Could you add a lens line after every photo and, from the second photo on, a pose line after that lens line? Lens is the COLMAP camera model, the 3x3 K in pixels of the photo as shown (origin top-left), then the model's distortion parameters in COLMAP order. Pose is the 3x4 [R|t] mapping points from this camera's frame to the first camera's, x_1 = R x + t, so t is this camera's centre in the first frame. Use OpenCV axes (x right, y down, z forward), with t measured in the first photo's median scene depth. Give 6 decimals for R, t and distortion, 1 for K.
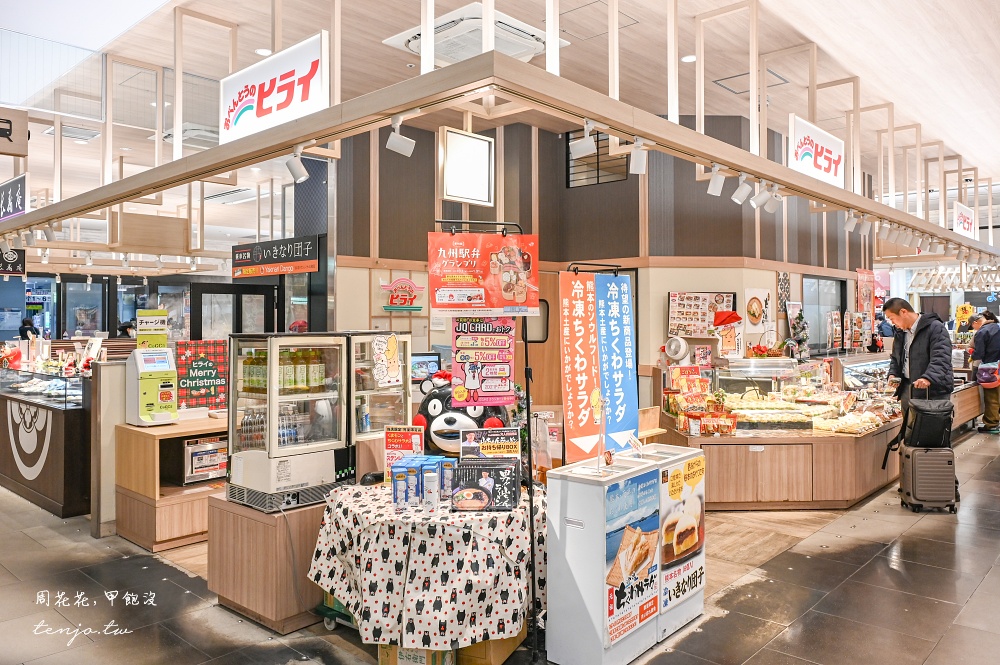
lens RADIAL K [[725.7, 0, 500.0], [0, 725.7, 332.5], [0, 0, 1]] dist [-0.001631, -0.000343]
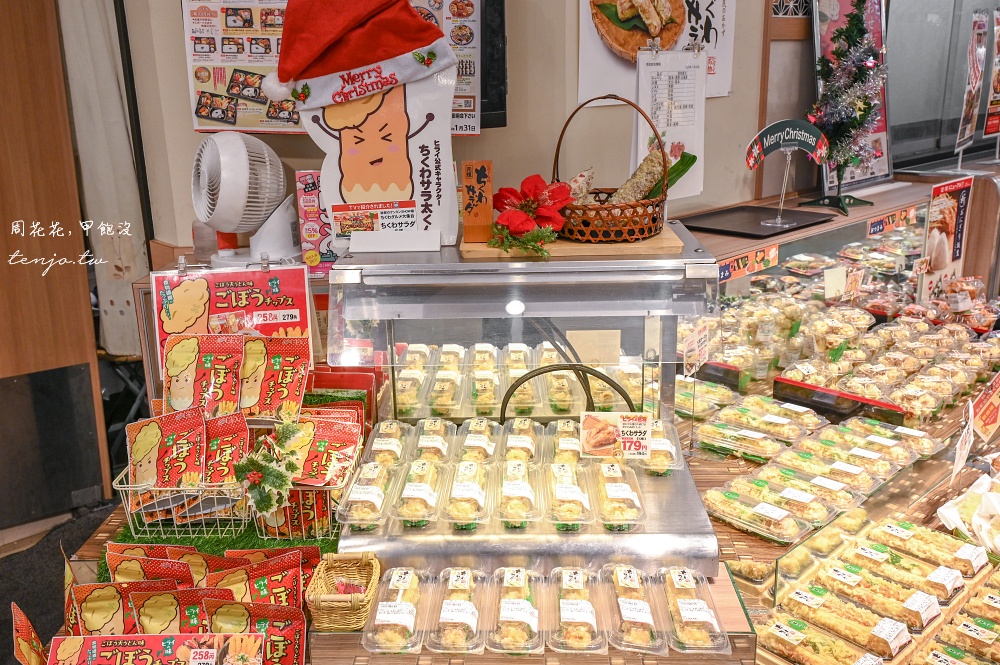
lens RADIAL K [[871.1, 0, 500.0], [0, 871.1, 332.5], [0, 0, 1]] dist [0.004250, 0.002705]
pose [[0.995762, 0.001708, -0.091948, 0.390194], [0.023485, 0.961953, 0.272205, -0.006075], [0.088914, -0.273211, 0.957836, 0.814681]]
